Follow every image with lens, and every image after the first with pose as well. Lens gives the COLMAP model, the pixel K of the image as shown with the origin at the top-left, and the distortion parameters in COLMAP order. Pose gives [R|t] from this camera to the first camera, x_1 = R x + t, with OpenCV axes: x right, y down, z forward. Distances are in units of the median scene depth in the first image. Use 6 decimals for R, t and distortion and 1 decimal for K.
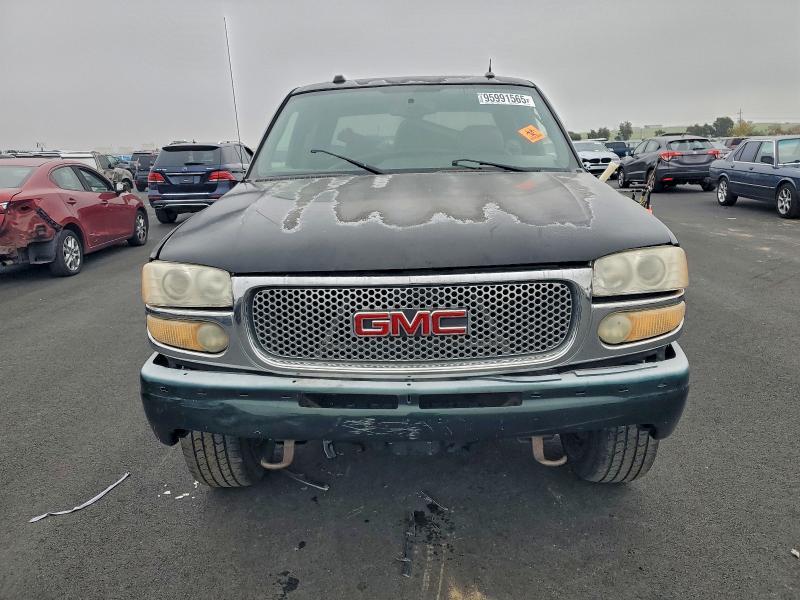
lens RADIAL K [[626.5, 0, 400.0], [0, 626.5, 300.0], [0, 0, 1]] dist [0.025509, -0.003058]
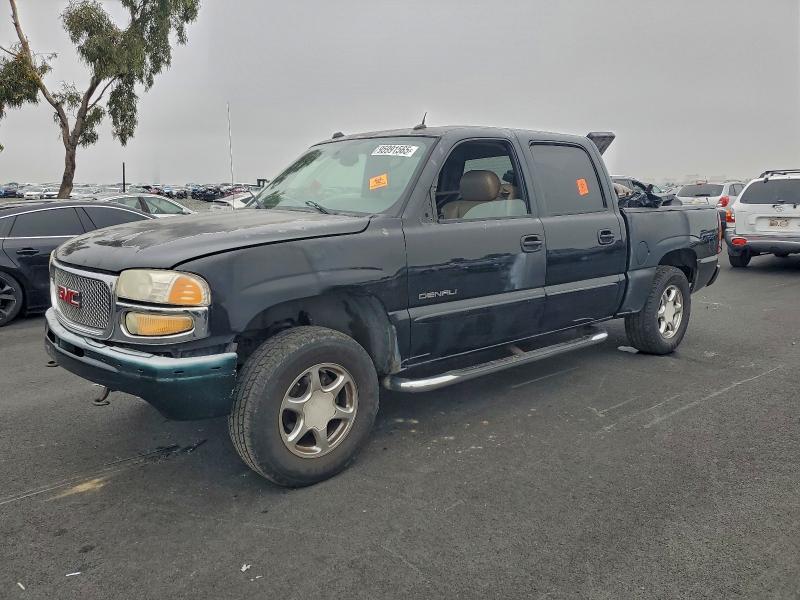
lens RADIAL K [[626.5, 0, 400.0], [0, 626.5, 300.0], [0, 0, 1]] dist [0.025509, -0.003058]
pose [[0.684310, 0.154467, -0.712642, 1.287238], [-0.186749, 0.981837, 0.033492, -0.120701], [0.704872, 0.110166, 0.700728, 0.317047]]
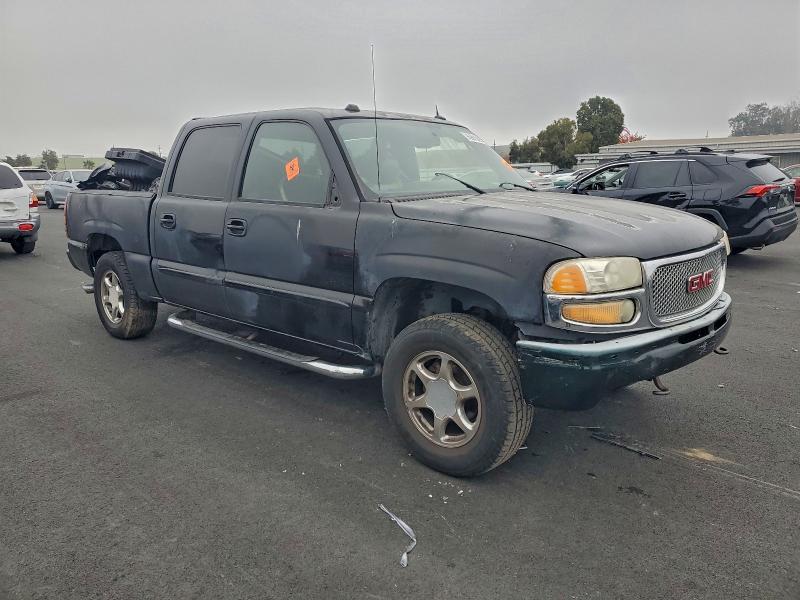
lens RADIAL K [[626.5, 0, 400.0], [0, 626.5, 300.0], [0, 0, 1]] dist [0.025509, -0.003058]
pose [[0.659824, -0.127064, 0.740599, -1.197628], [0.161620, 0.986530, 0.025266, -0.055834], [-0.733833, 0.103025, 0.671472, 0.342632]]
